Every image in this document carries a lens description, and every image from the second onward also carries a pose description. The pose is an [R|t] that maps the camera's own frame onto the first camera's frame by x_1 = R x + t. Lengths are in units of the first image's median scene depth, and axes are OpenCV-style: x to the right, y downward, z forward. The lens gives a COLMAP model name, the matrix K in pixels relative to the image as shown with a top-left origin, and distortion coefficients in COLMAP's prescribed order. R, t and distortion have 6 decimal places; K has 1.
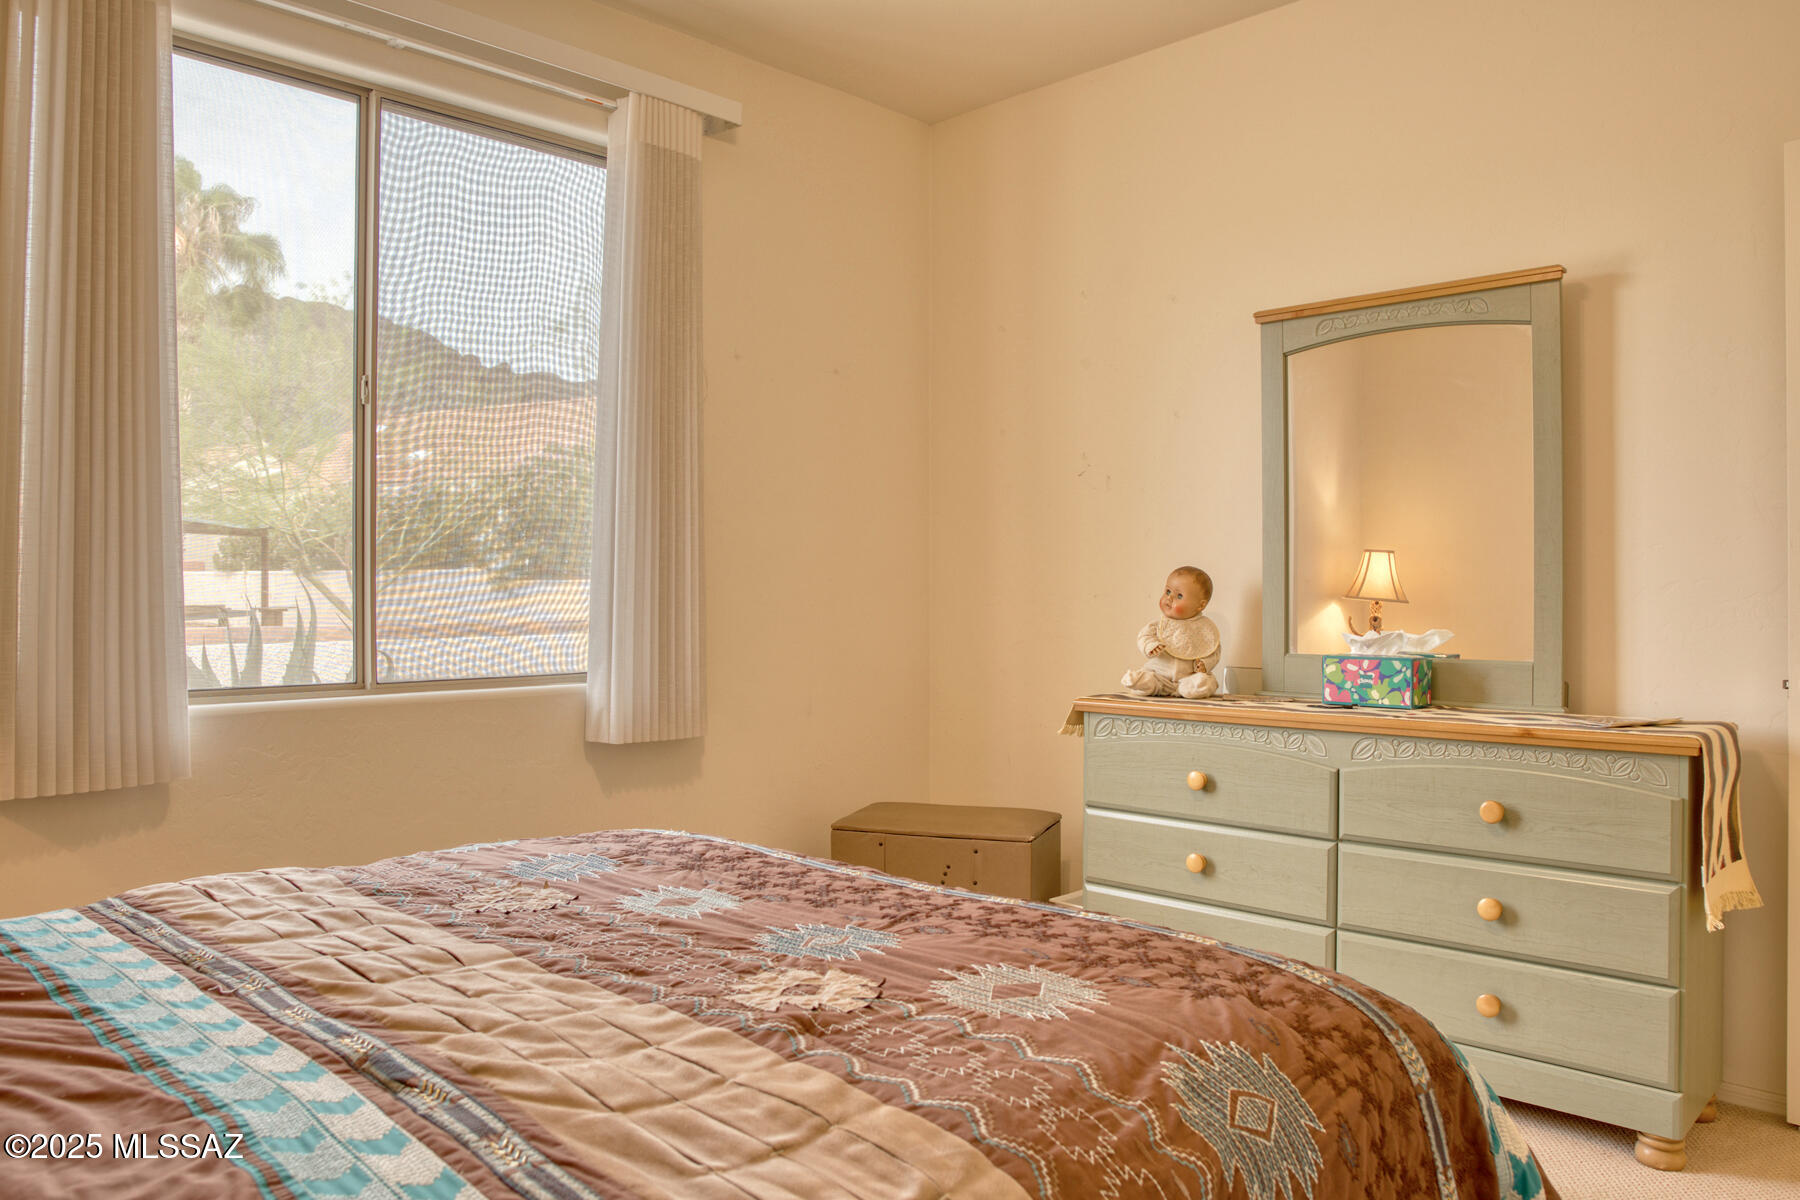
lens RADIAL K [[1269.2, 0, 888.7], [0, 1269.2, 596.0], [0, 0, 1]] dist [-0.093133, 0.055493]
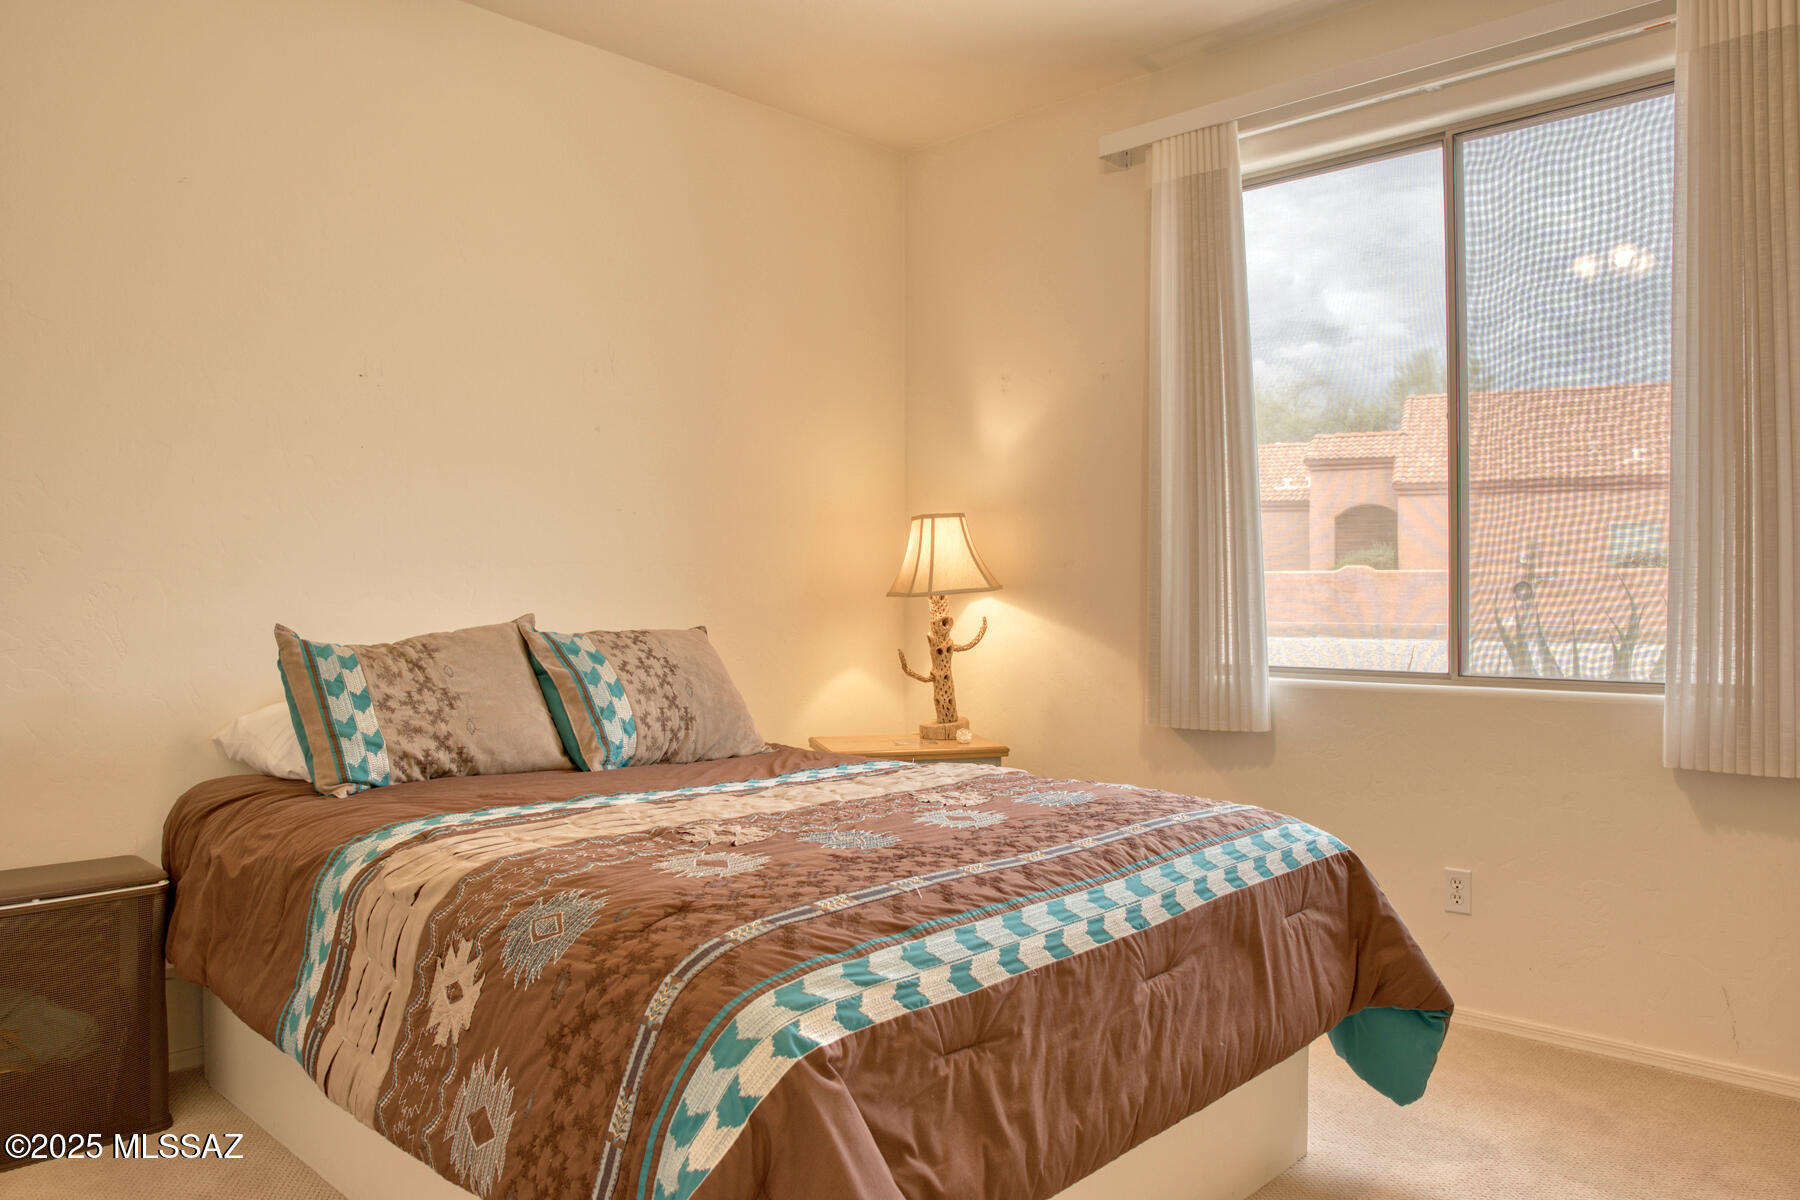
lens RADIAL K [[1269.2, 0, 901.9], [0, 1269.2, 598.7], [0, 0, 1]] dist [-0.093133, 0.055493]
pose [[0.053916, 0.014855, -0.998435, 0.650646], [-0.001828, 0.999889, 0.014778, -0.012434], [0.998544, 0.001028, 0.053937, 0.463872]]
